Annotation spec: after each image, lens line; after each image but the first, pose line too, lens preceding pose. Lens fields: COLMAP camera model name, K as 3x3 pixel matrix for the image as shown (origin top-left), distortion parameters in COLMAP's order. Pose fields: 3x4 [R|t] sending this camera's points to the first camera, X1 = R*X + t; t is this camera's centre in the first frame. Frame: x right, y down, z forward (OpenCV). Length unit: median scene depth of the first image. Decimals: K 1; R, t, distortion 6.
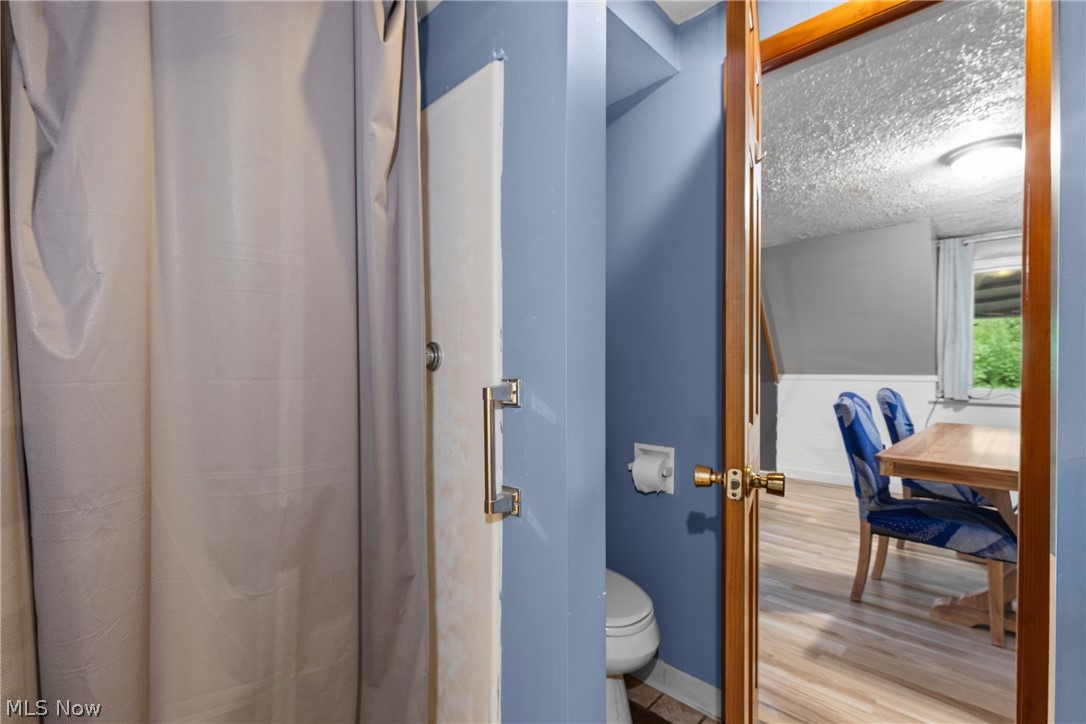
lens RADIAL K [[489.7, 0, 515.2], [0, 489.7, 362.6], [0, 0, 1]] dist [0.008925, -0.002747]
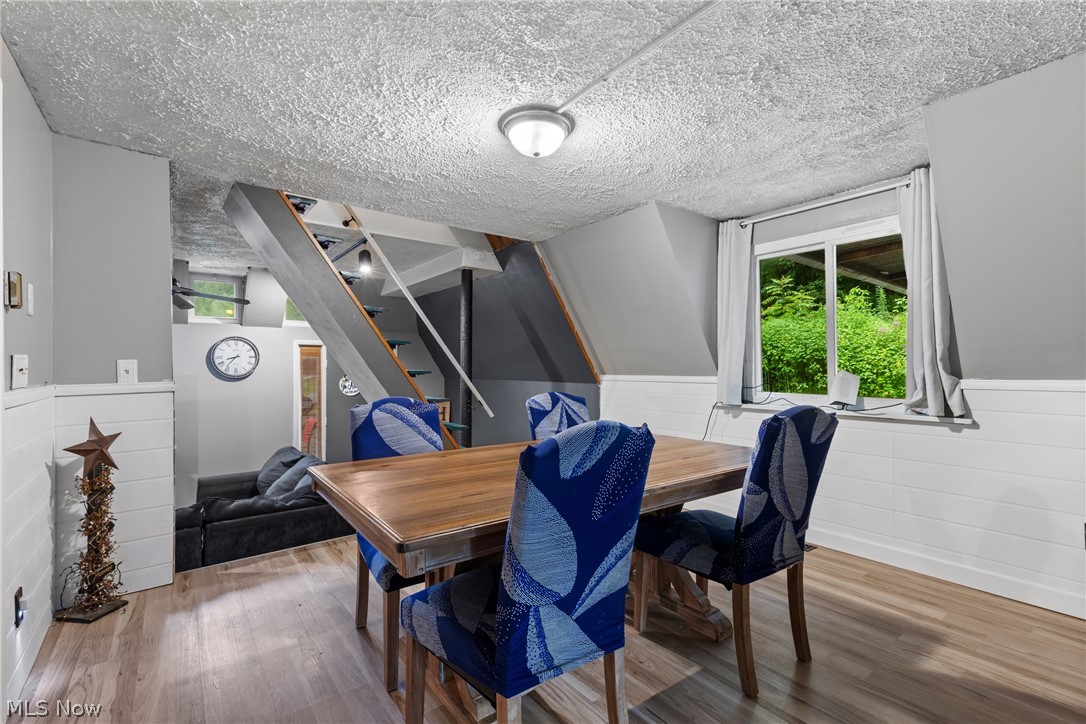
lens RADIAL K [[489.7, 0, 537.2], [0, 489.7, 366.0], [0, 0, 1]] dist [0.008925, -0.002747]
pose [[0.989653, -0.007798, -0.143270, 0.668744], [0.010092, 0.999832, 0.015295, -0.010085], [0.143127, -0.016583, 0.989565, 0.082102]]
